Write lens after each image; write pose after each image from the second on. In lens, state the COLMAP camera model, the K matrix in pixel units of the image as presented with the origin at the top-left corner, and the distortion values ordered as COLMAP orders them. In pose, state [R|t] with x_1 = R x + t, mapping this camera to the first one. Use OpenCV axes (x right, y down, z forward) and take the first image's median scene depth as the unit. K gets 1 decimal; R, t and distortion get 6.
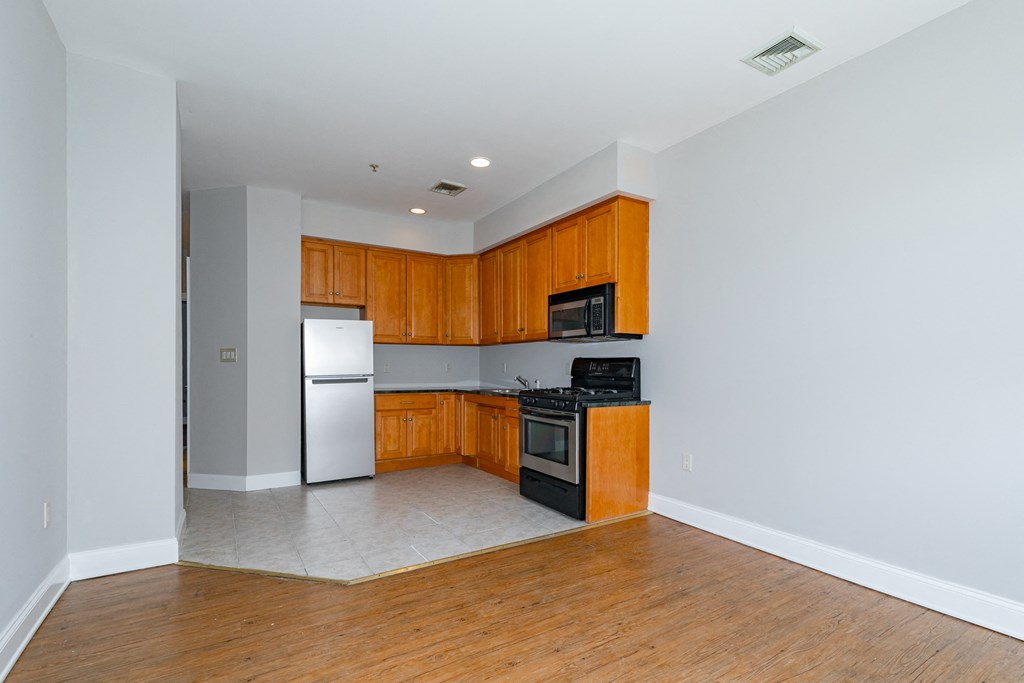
lens RADIAL K [[507.5, 0, 529.2], [0, 507.5, 369.0], [0, 0, 1]] dist [-0.000820, -0.027964]
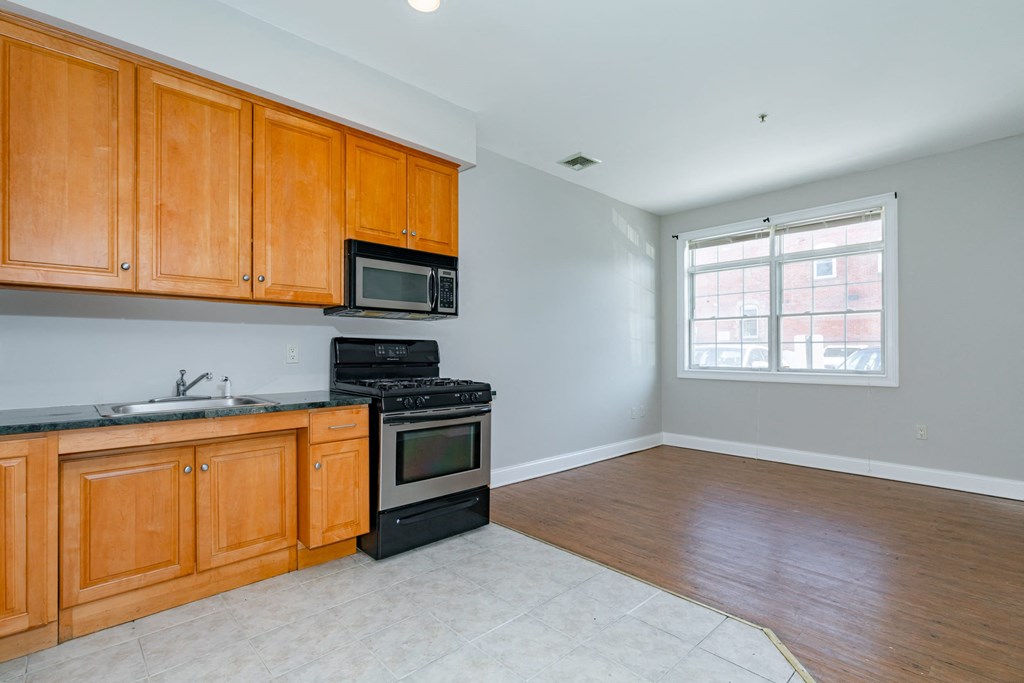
lens RADIAL K [[469.8, 0, 539.7], [0, 469.8, 348.2], [0, 0, 1]] dist [-0.000512, -0.000151]
pose [[-0.234671, 0.004821, 0.972063, -0.575557], [0.004265, 0.999983, -0.003929, -0.004217], [-0.972065, 0.003224, -0.234688, 0.882529]]
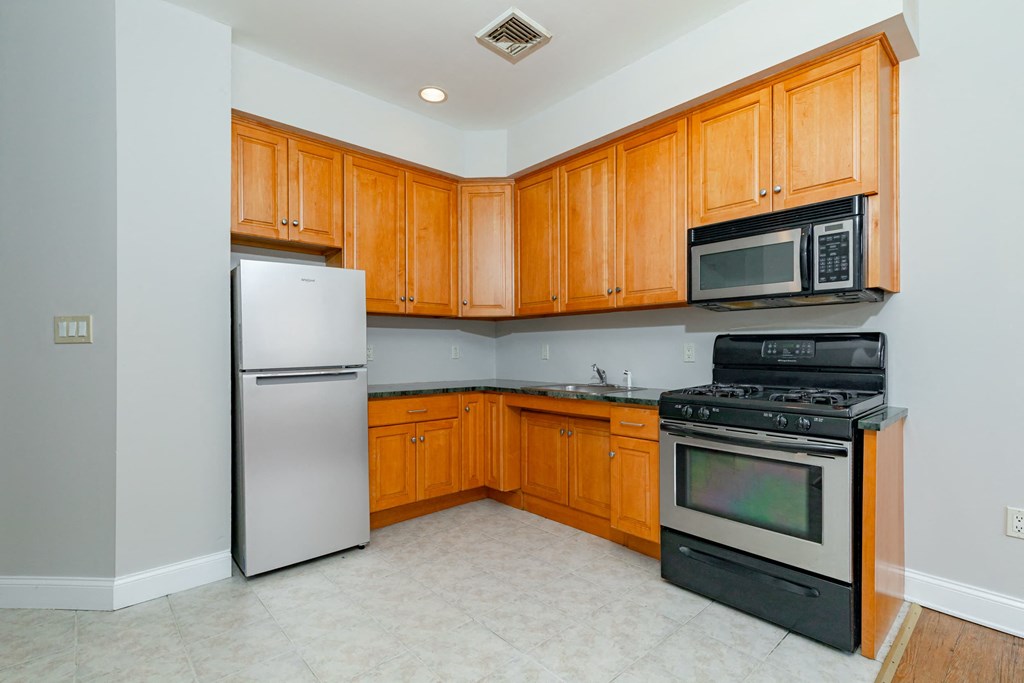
lens RADIAL K [[482.6, 0, 503.8], [0, 482.6, 349.7], [0, 0, 1]] dist [0.001657, 0.000111]
pose [[0.986713, -0.004193, 0.162416, -0.256693], [0.005254, 0.999968, -0.006104, -0.002198], [-0.162385, 0.006876, 0.986704, 0.465410]]
